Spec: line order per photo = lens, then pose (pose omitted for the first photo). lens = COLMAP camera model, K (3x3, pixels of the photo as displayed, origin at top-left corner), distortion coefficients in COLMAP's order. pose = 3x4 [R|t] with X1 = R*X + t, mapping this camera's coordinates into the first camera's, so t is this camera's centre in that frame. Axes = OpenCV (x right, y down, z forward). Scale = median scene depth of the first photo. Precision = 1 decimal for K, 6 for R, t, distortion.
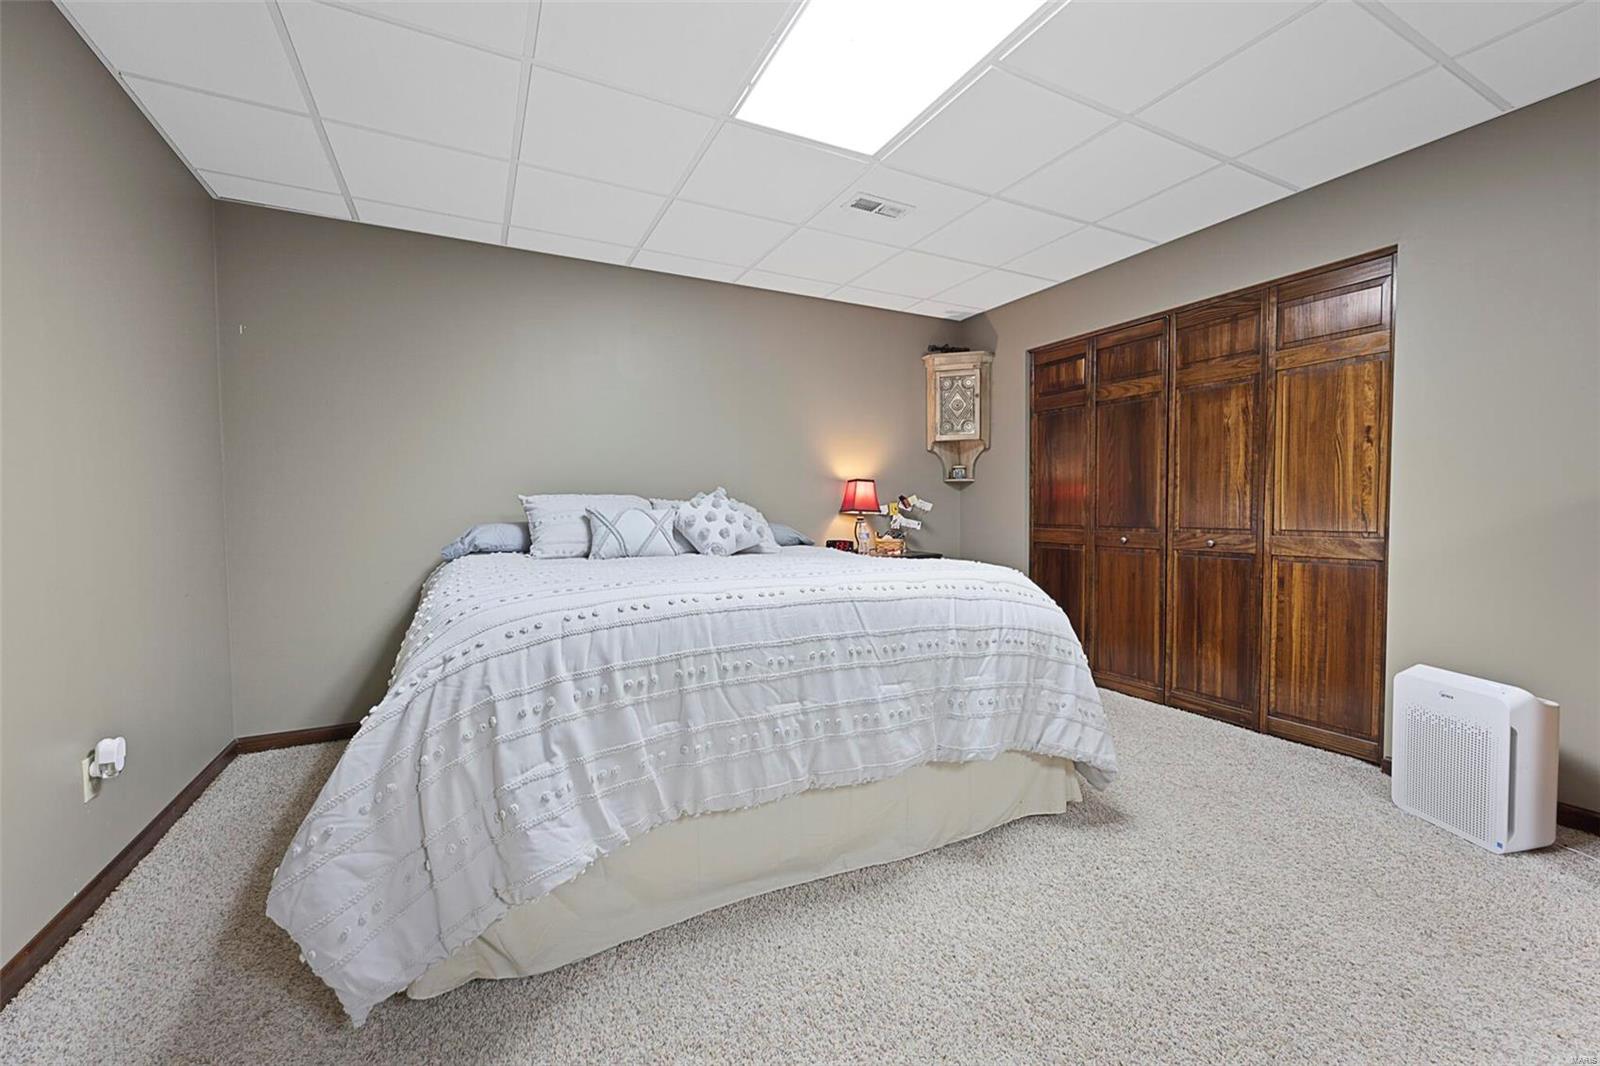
lens RADIAL K [[638.2, 0, 802.9], [0, 638.2, 526.7], [0, 0, 1]] dist [-0.016548, -0.000137]
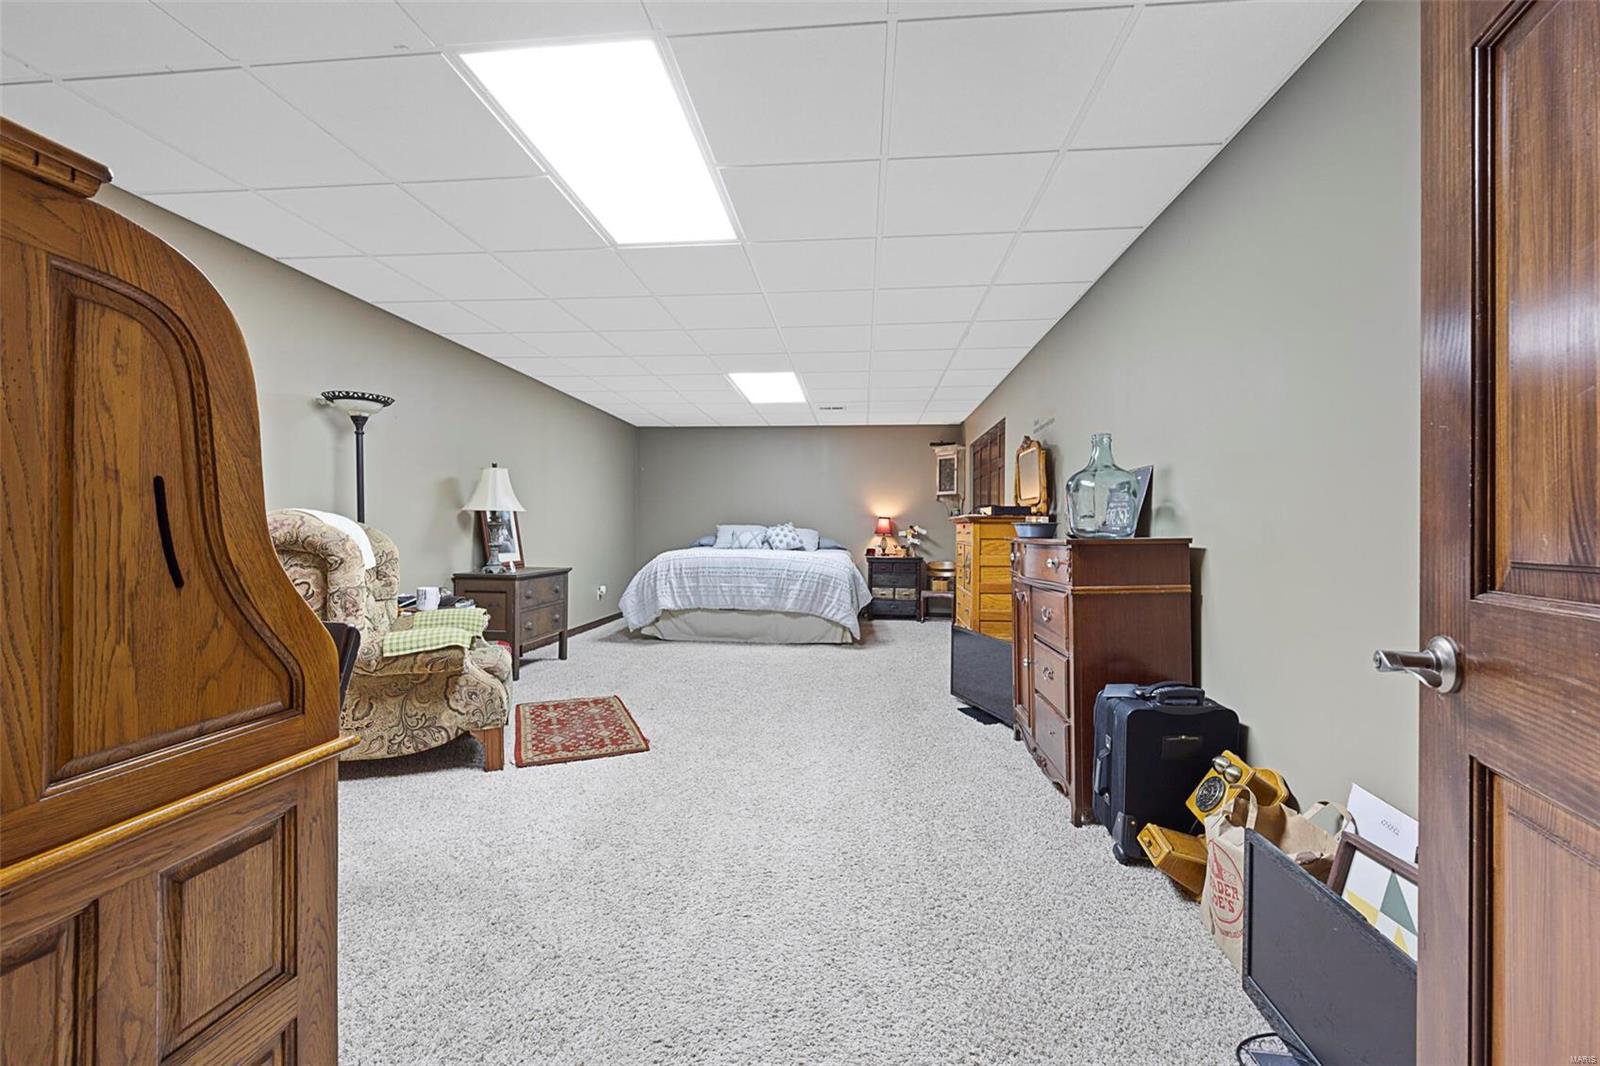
lens RADIAL K [[638.2, 0, 800.8], [0, 638.2, 530.9], [0, 0, 1]] dist [-0.016548, -0.000137]
pose [[0.833852, 0.012204, -0.551854, 1.293855], [-0.029426, 0.999317, -0.022362, 0.023296], [0.551204, 0.034885, 0.833641, -1.012721]]
